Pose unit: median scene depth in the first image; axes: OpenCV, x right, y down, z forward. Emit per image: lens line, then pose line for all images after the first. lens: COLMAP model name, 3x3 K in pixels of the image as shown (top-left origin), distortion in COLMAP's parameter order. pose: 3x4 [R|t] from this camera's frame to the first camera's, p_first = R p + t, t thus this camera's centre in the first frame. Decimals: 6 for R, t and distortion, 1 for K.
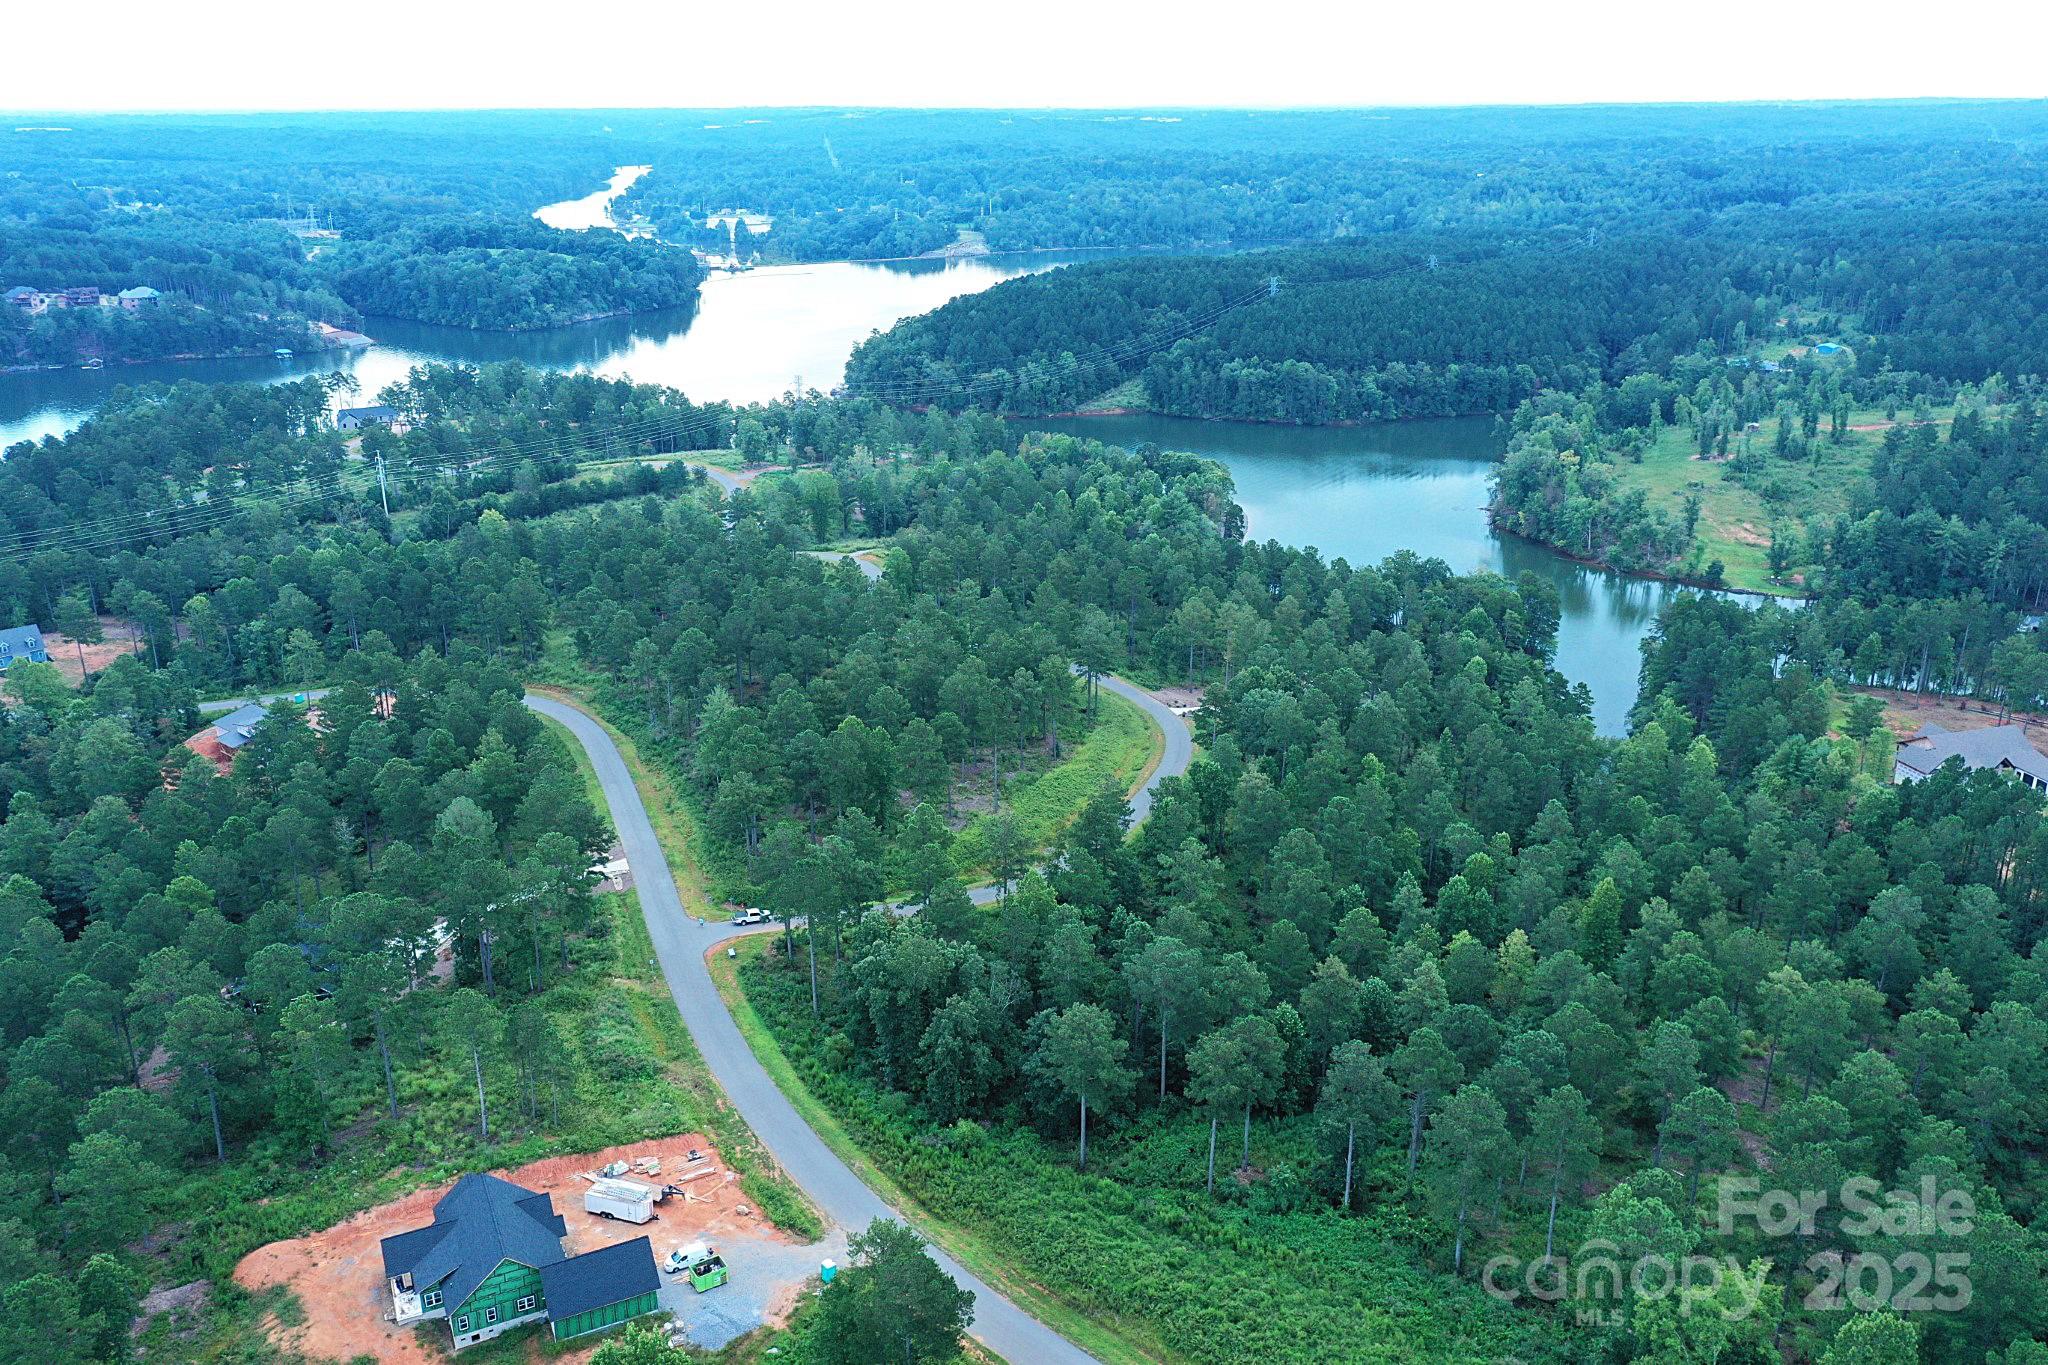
lens RADIAL K [[1599.5, 0, 1024.0], [0, 1599.5, 682.5], [0, 0, 1]] dist [0.007148, 0.007363]
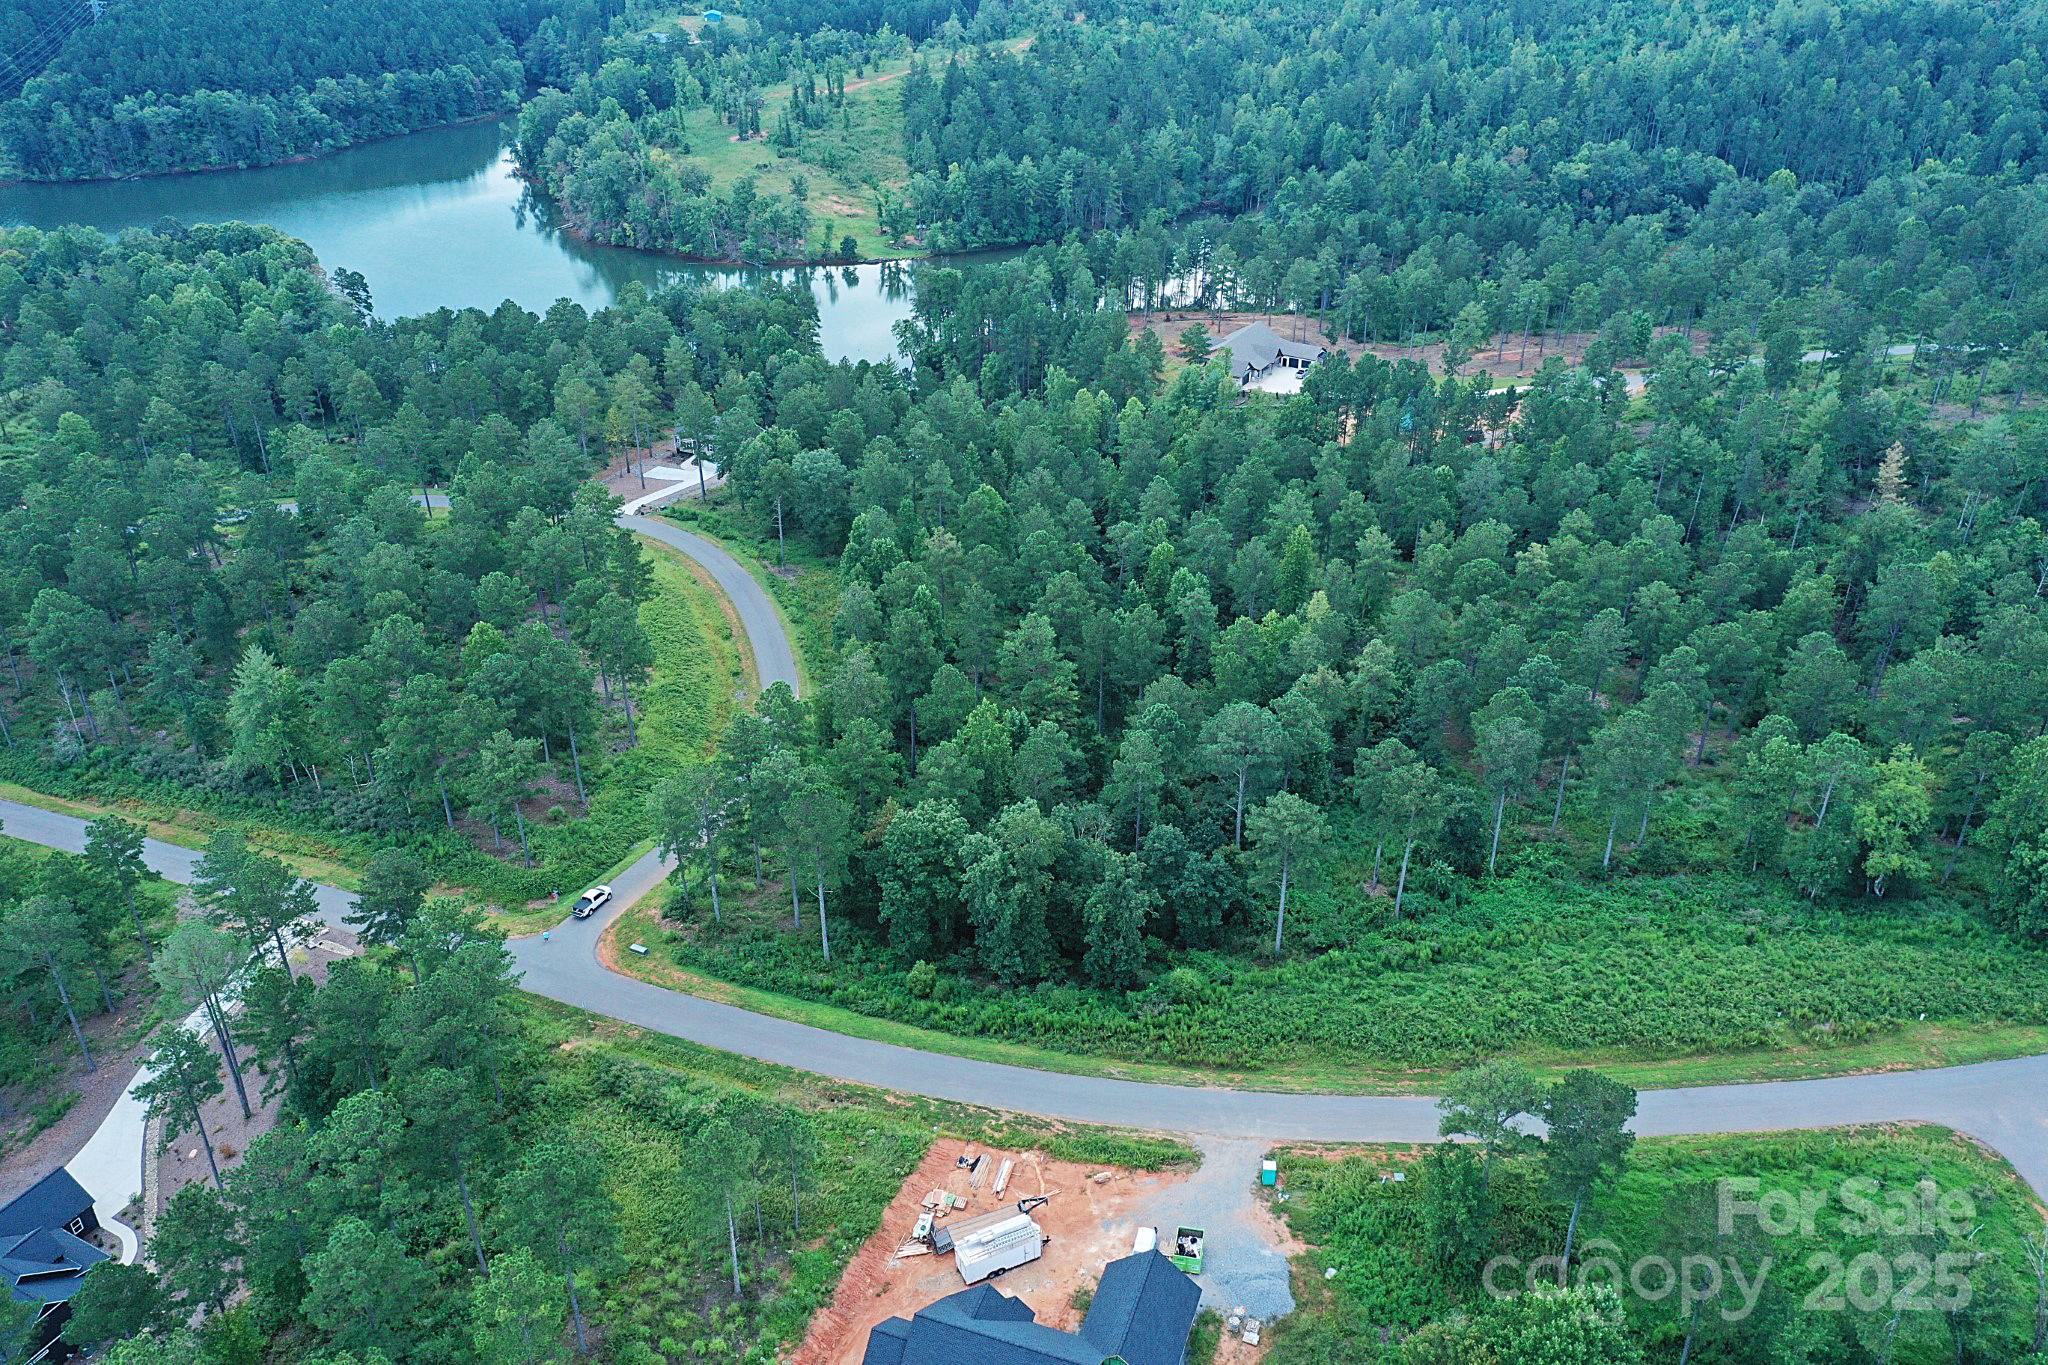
lens RADIAL K [[1599.5, 0, 1024.0], [0, 1599.5, 682.5], [0, 0, 1]] dist [0.007148, 0.007363]
pose [[0.714854, -0.348258, 0.606382, -0.344137], [0.236217, 0.936450, 0.259350, -0.077196], [-0.658168, -0.042160, 0.751690, 0.225605]]
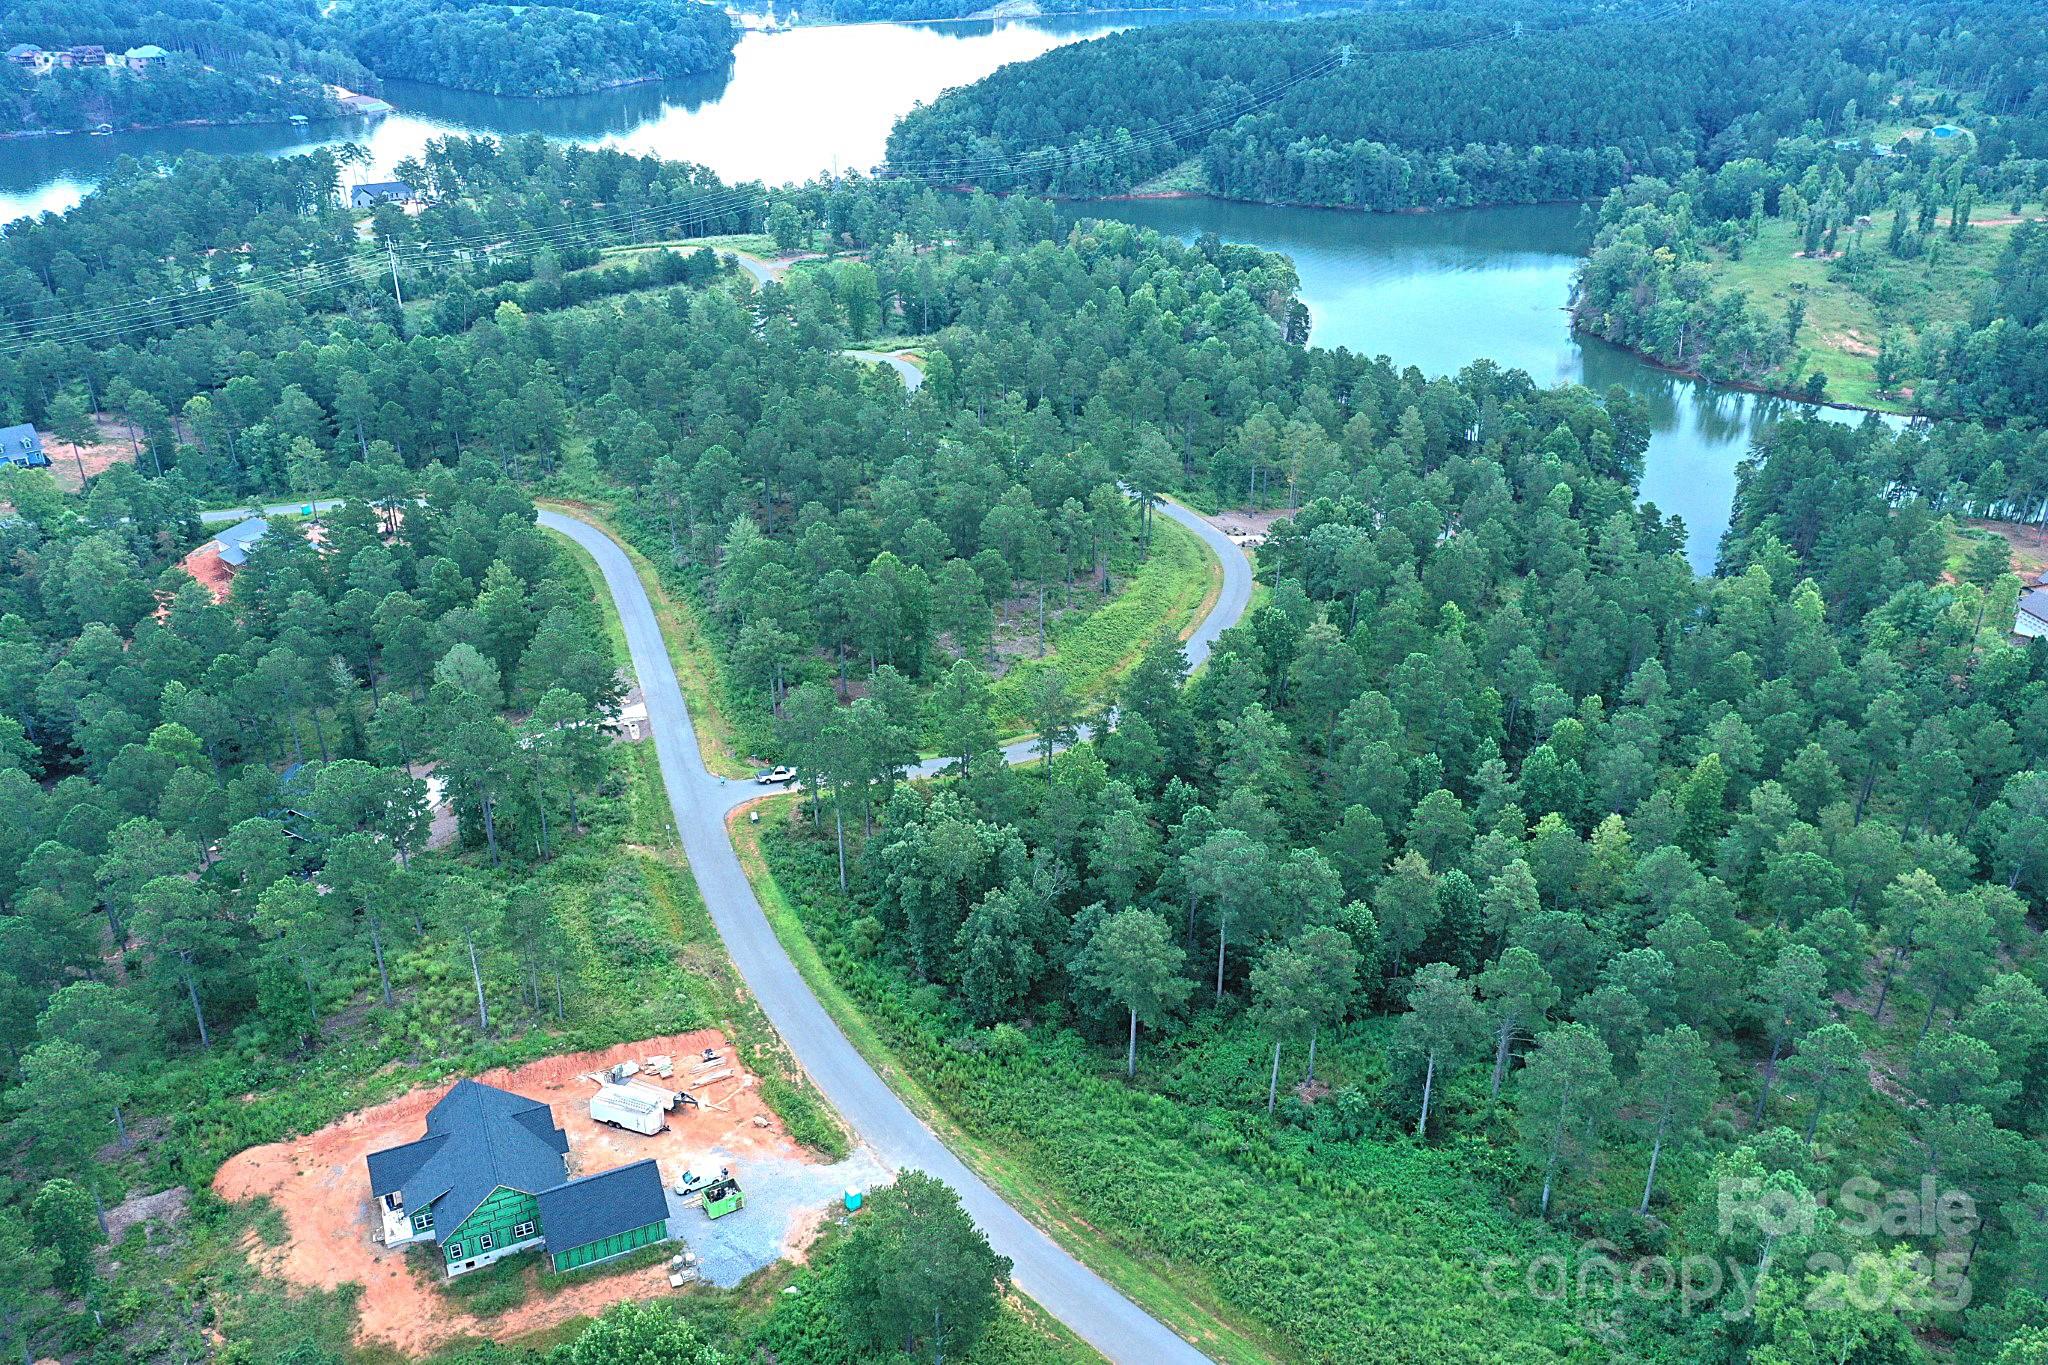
lens RADIAL K [[1599.5, 0, 1024.0], [0, 1599.5, 682.5], [0, 0, 1]] dist [0.007148, 0.007363]
pose [[0.999530, 0.018129, -0.024740, -0.003572], [-0.014661, 0.990902, 0.133785, -0.025299], [0.026940, -0.133360, 0.990701, 0.069812]]
